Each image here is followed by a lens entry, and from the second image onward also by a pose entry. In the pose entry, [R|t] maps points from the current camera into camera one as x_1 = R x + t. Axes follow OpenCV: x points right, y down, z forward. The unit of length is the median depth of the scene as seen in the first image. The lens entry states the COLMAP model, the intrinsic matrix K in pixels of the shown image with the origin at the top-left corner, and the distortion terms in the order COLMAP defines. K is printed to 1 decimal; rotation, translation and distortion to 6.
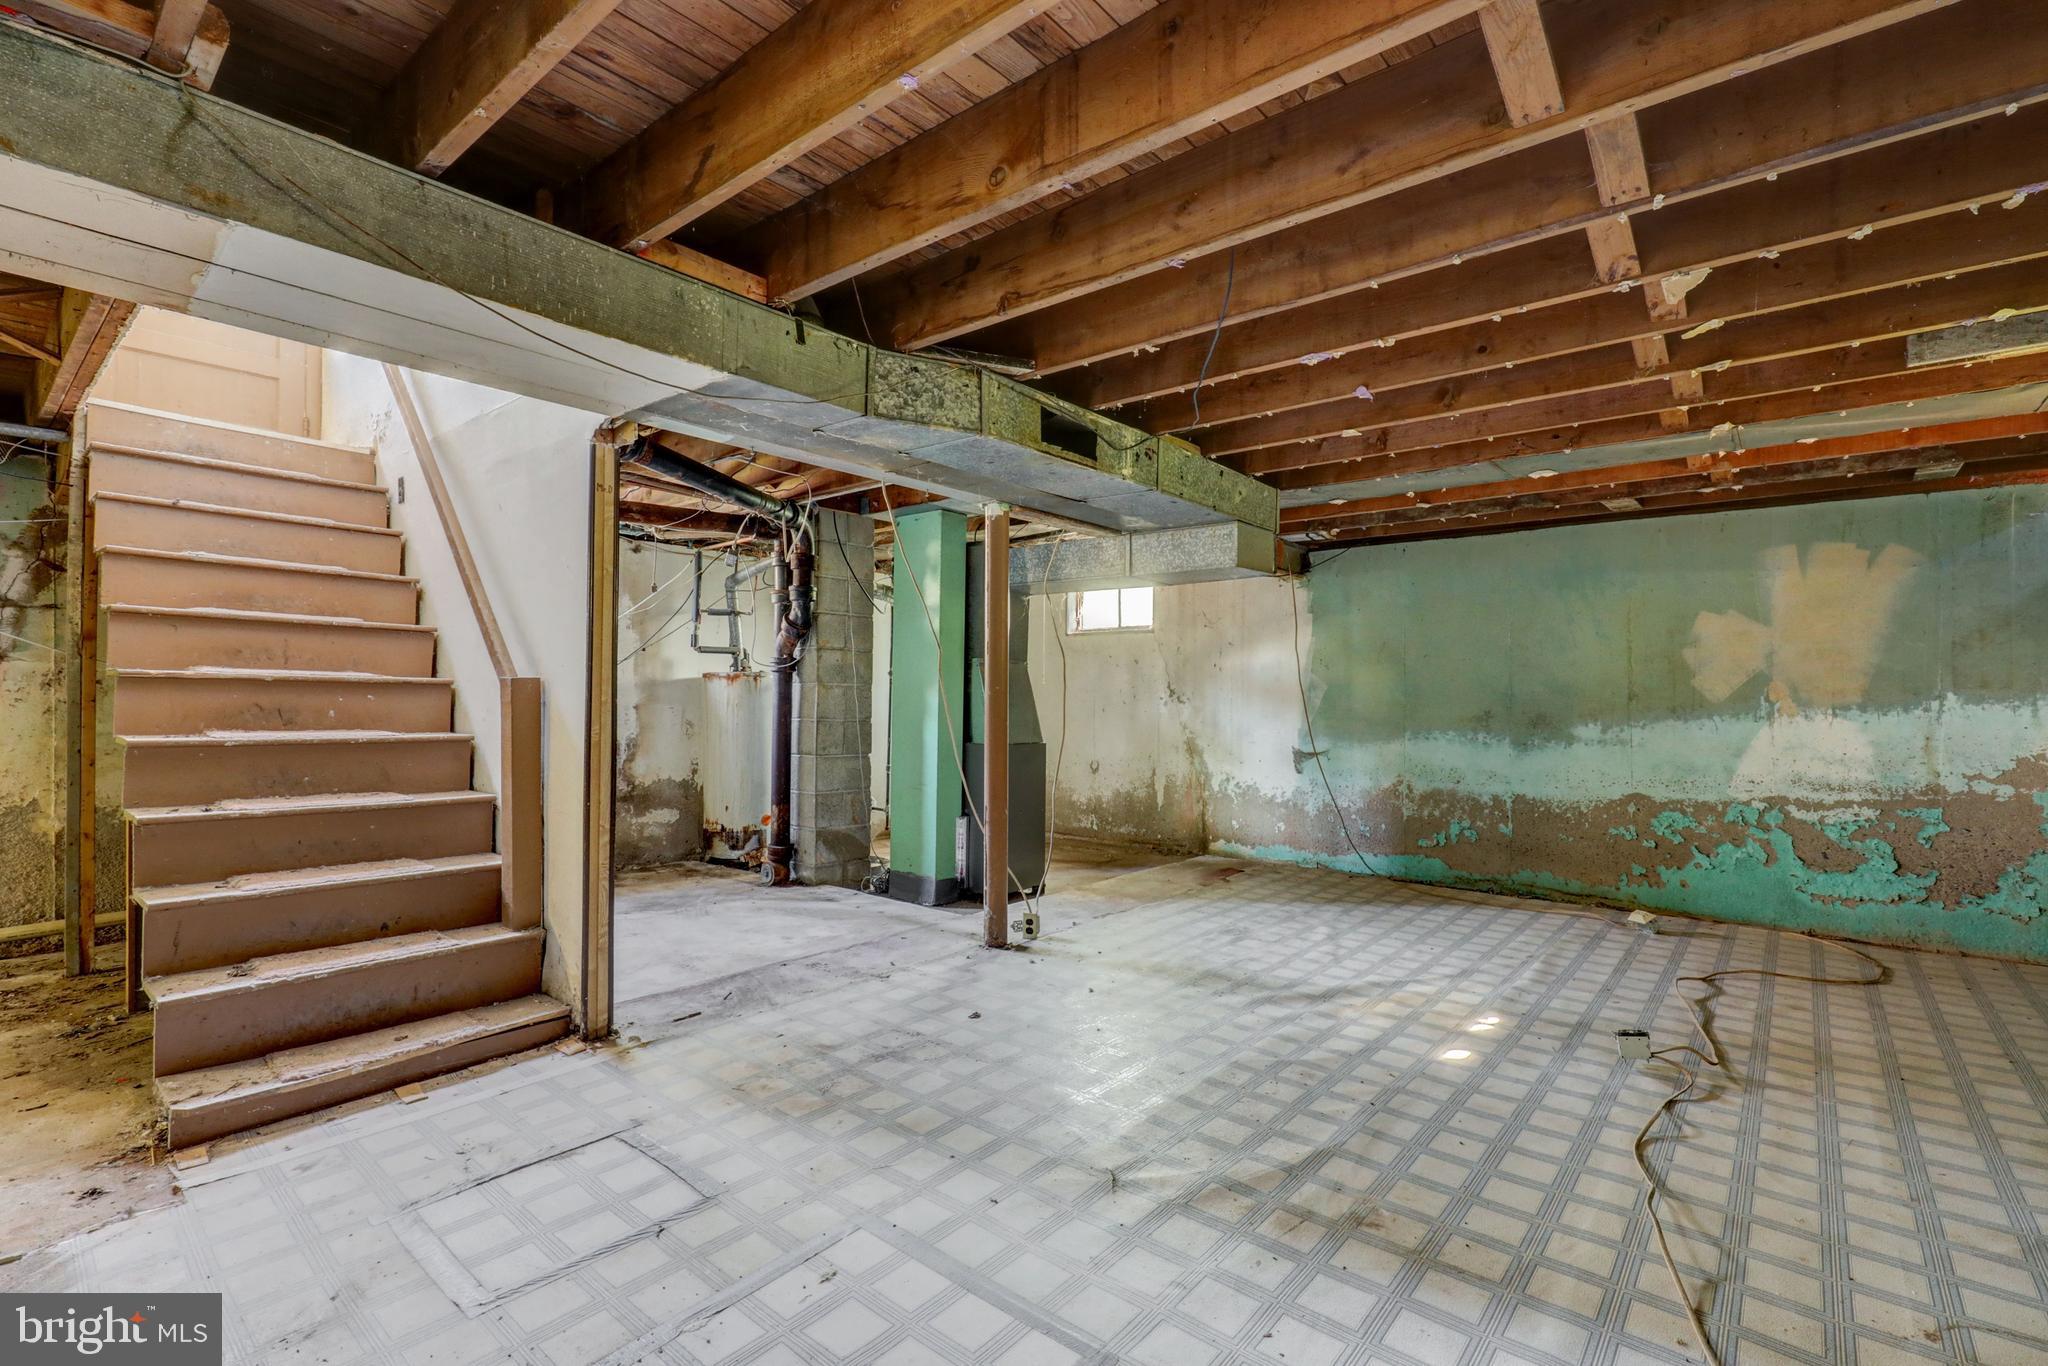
lens RADIAL K [[926.9, 0, 1027.0], [0, 926.9, 689.2], [0, 0, 1]] dist [-0.000527, 0.000449]
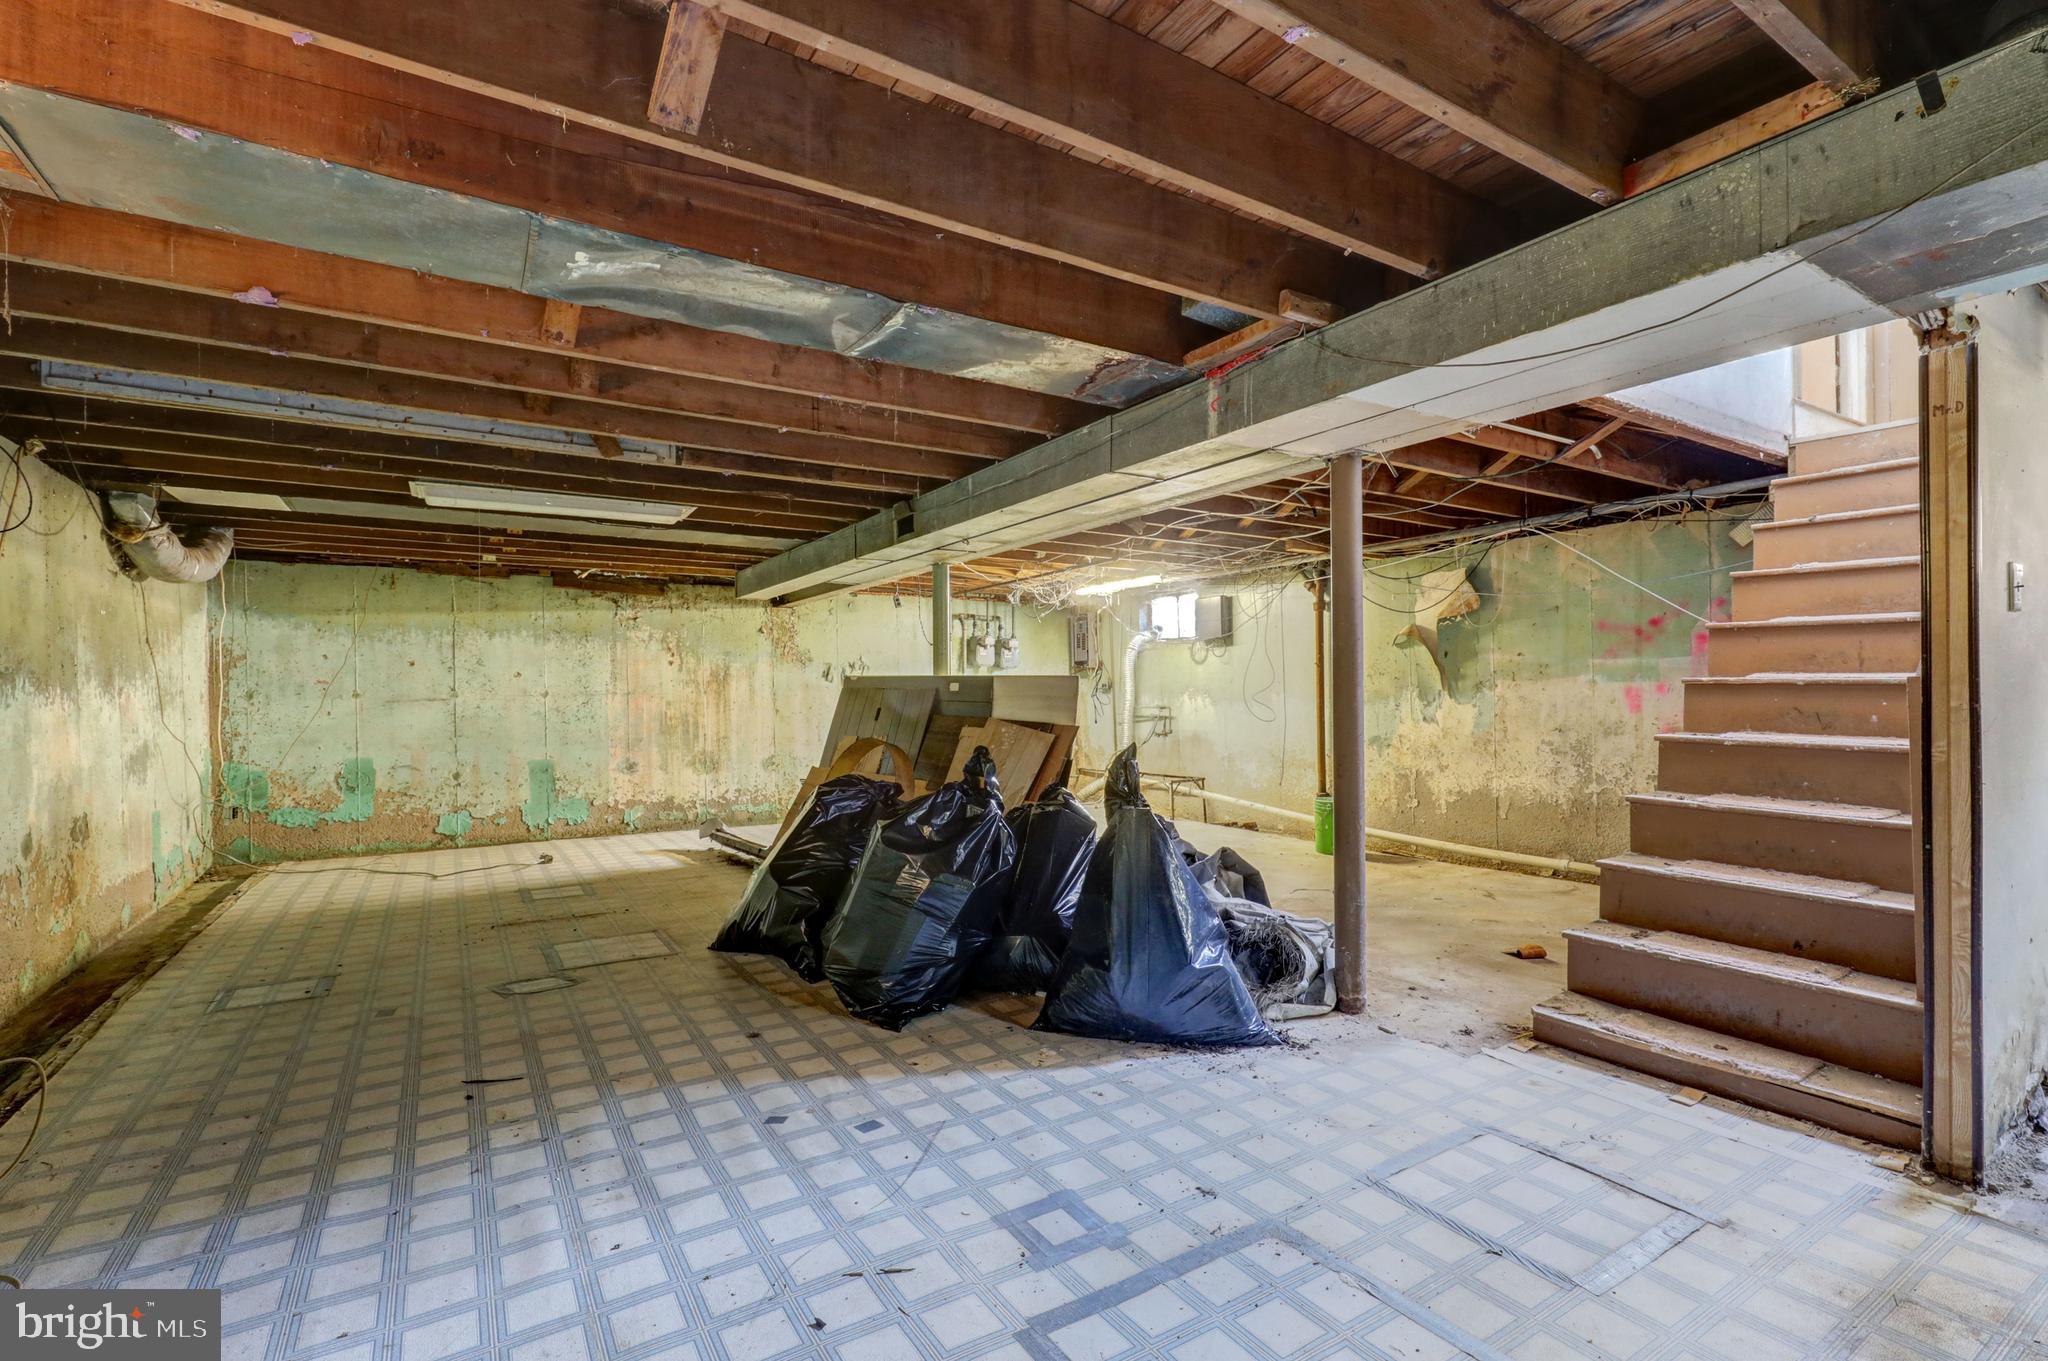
lens RADIAL K [[926.9, 0, 1027.0], [0, 926.9, 686.7], [0, 0, 1]] dist [-0.000527, 0.000449]
pose [[-0.308546, -0.015466, -0.951084, 0.495557], [0.006203, 0.999814, -0.018271, 0.007444], [0.951189, -0.011538, -0.308393, 0.611263]]
